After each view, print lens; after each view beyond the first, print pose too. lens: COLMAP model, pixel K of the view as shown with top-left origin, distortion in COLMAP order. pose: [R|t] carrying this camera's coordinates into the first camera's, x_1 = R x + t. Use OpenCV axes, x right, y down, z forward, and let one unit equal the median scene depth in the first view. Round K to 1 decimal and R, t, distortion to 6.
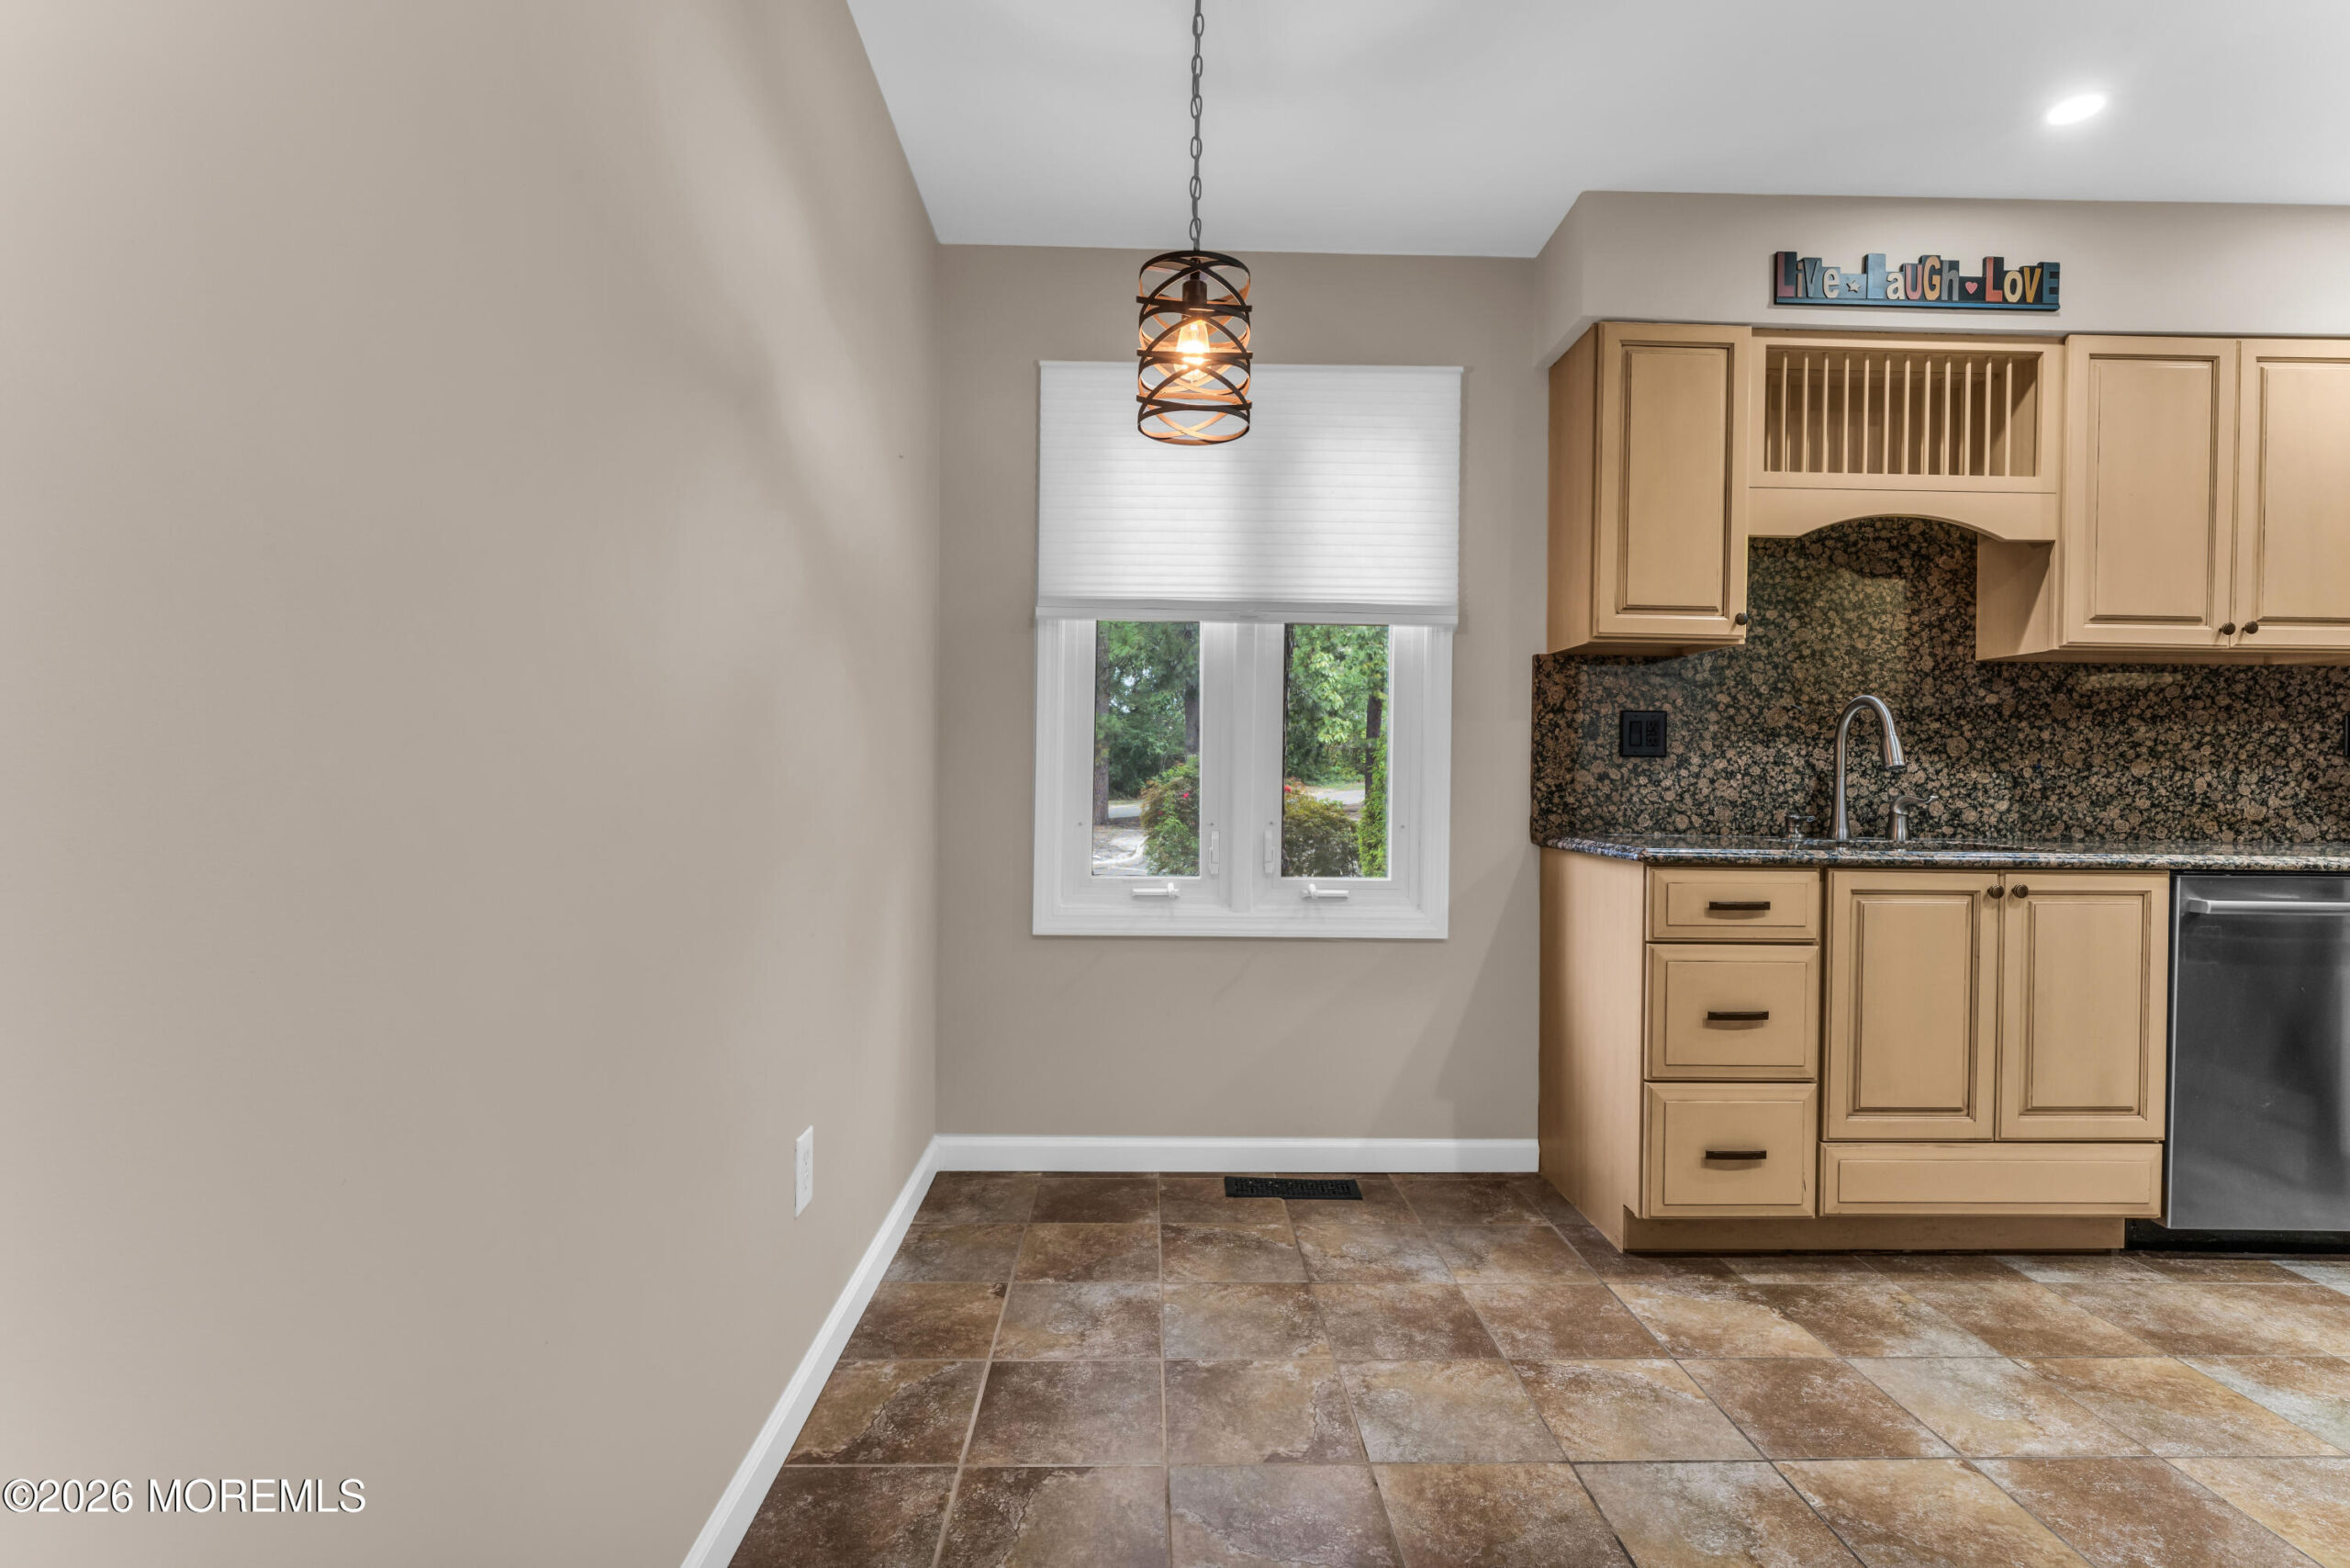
lens RADIAL K [[1133.3, 0, 1171.3], [0, 1133.3, 785.9], [0, 0, 1]] dist [-0.000861, 0.000715]
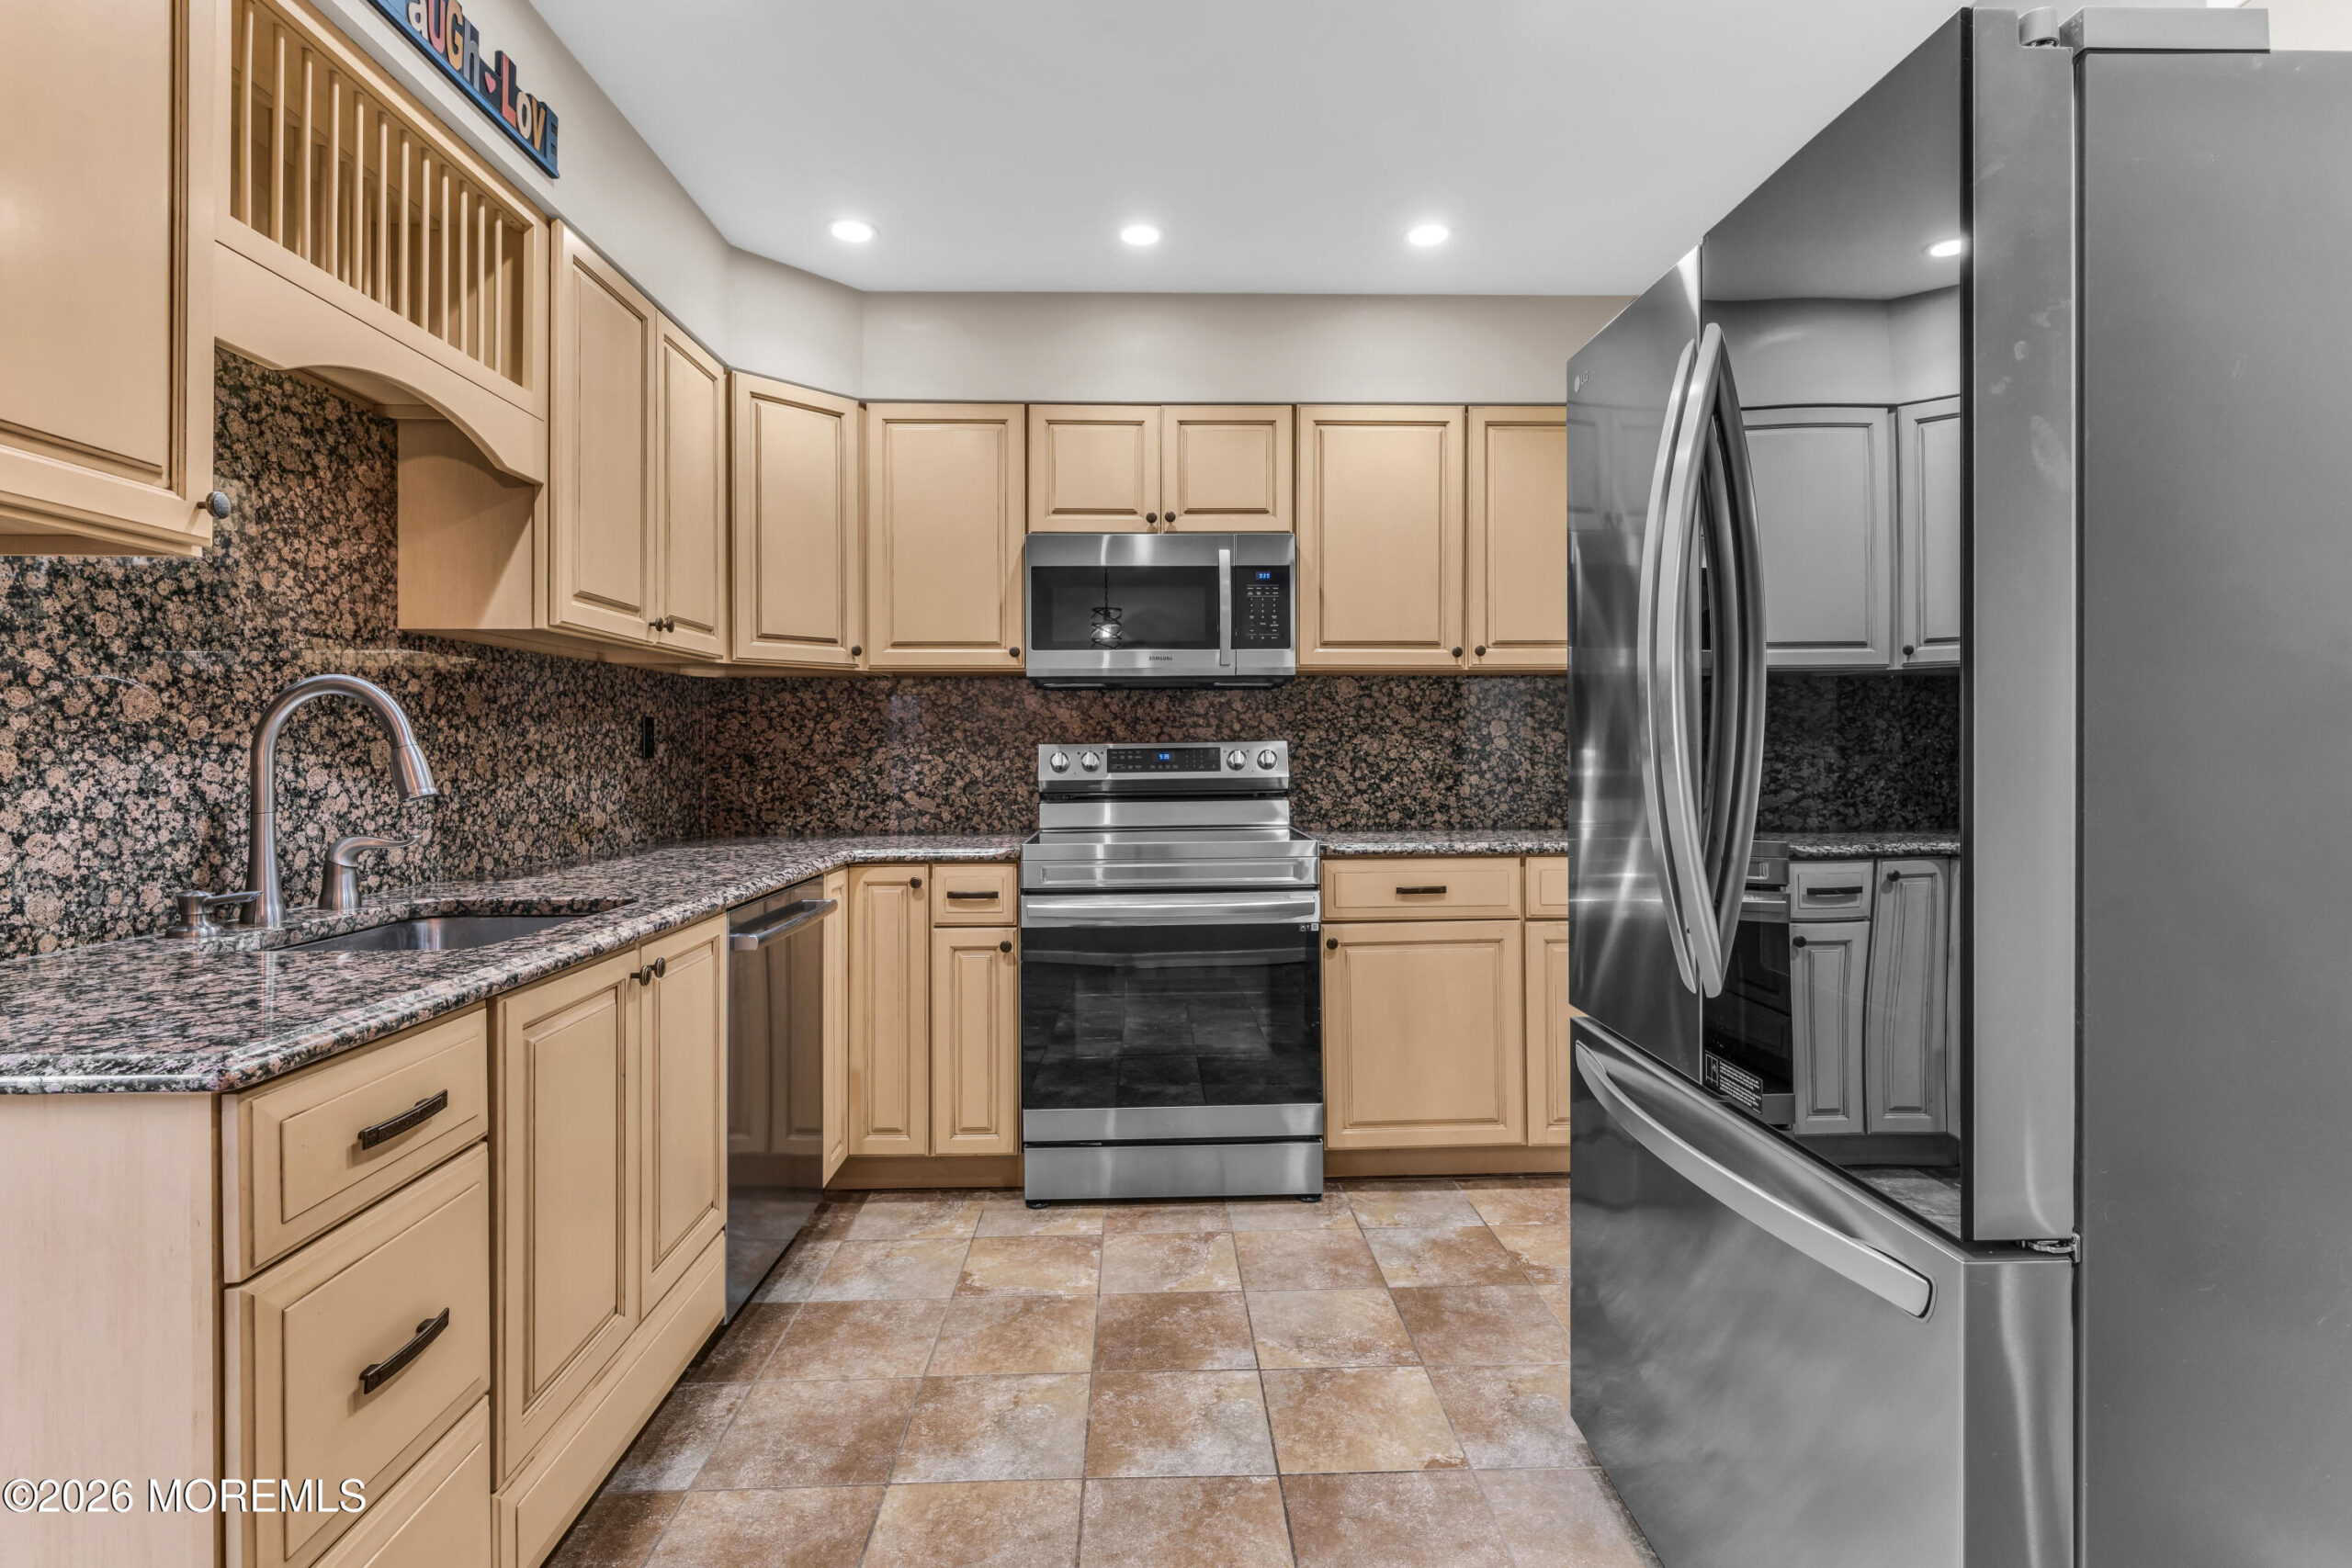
lens RADIAL K [[1145.3, 0, 1177.6], [0, 1145.3, 745.4], [0, 0, 1]] dist [-0.000803, -0.000613]
pose [[-0.003233, -0.008041, 0.999962, 0.015783], [0.011972, 0.999896, 0.008079, -0.040068], [-0.999923, 0.011998, -0.003137, 0.533774]]
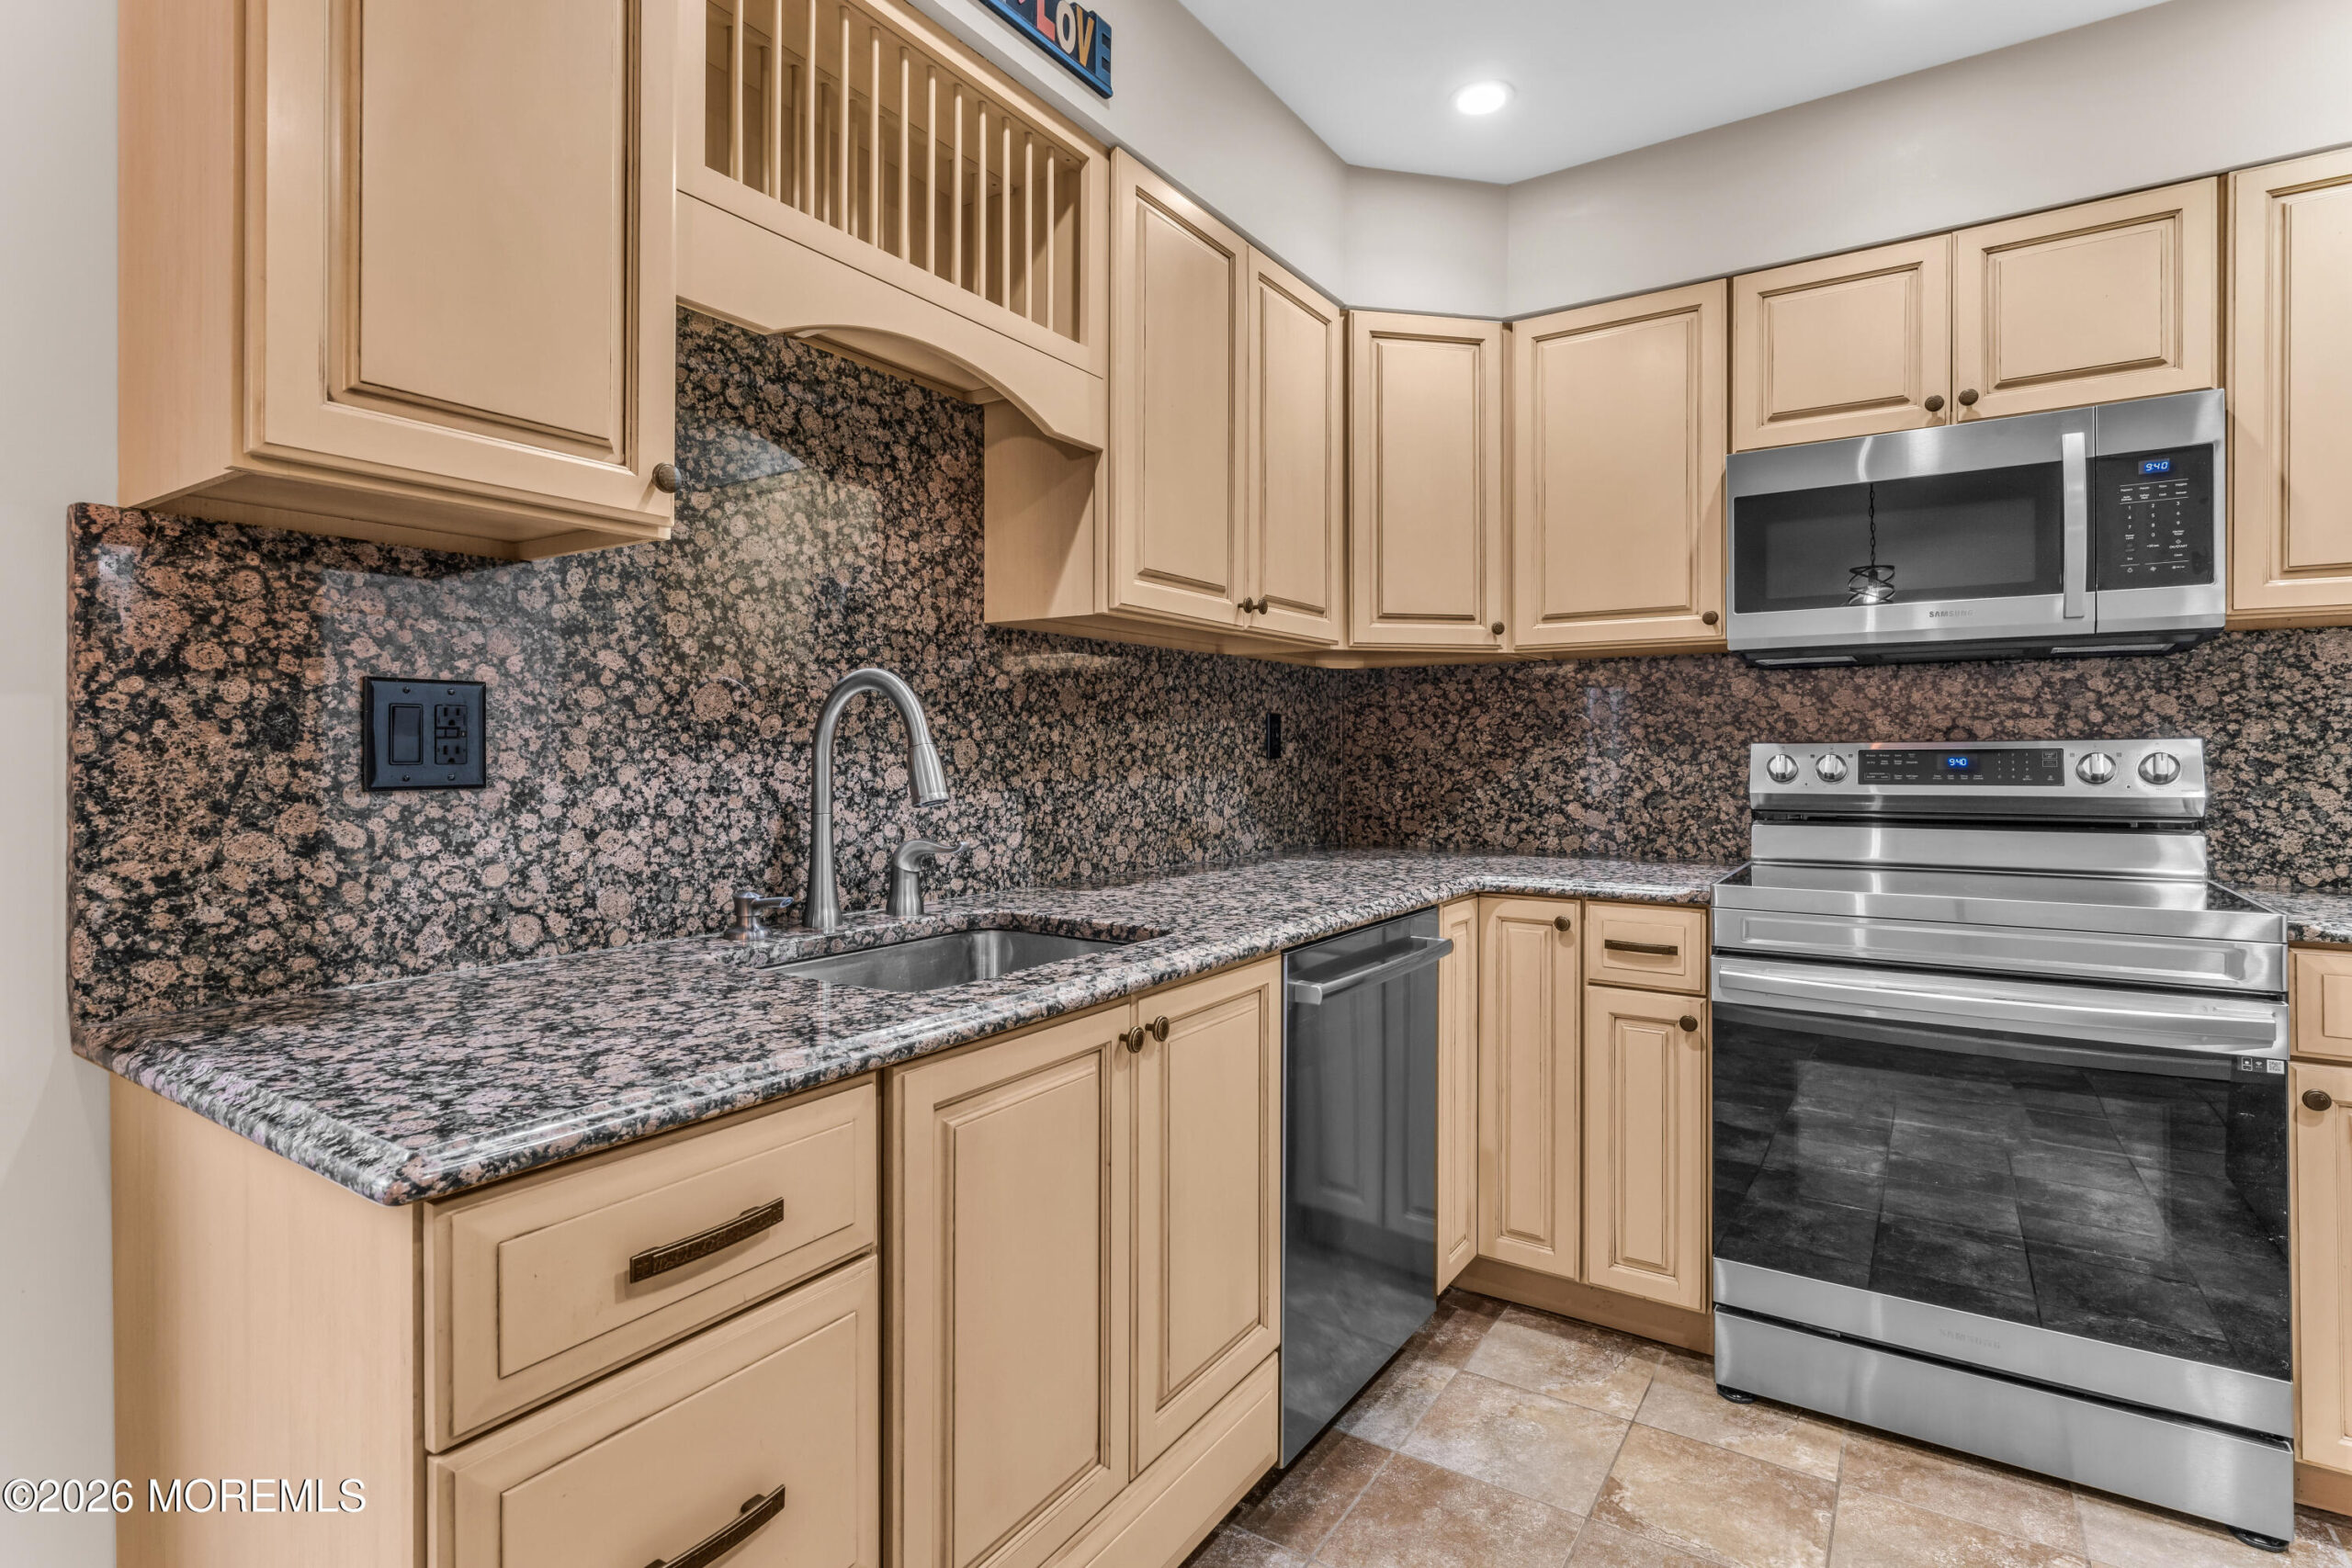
lens RADIAL K [[1143.6, 0, 1168.9], [0, 1143.6, 748.6], [0, 0, 1]] dist [-0.003557, 0.000186]
pose [[0.581127, -0.010425, 0.813746, 0.231526], [0.013178, 0.999907, 0.003399, -0.038429], [-0.813706, 0.008749, 0.581210, 0.529098]]
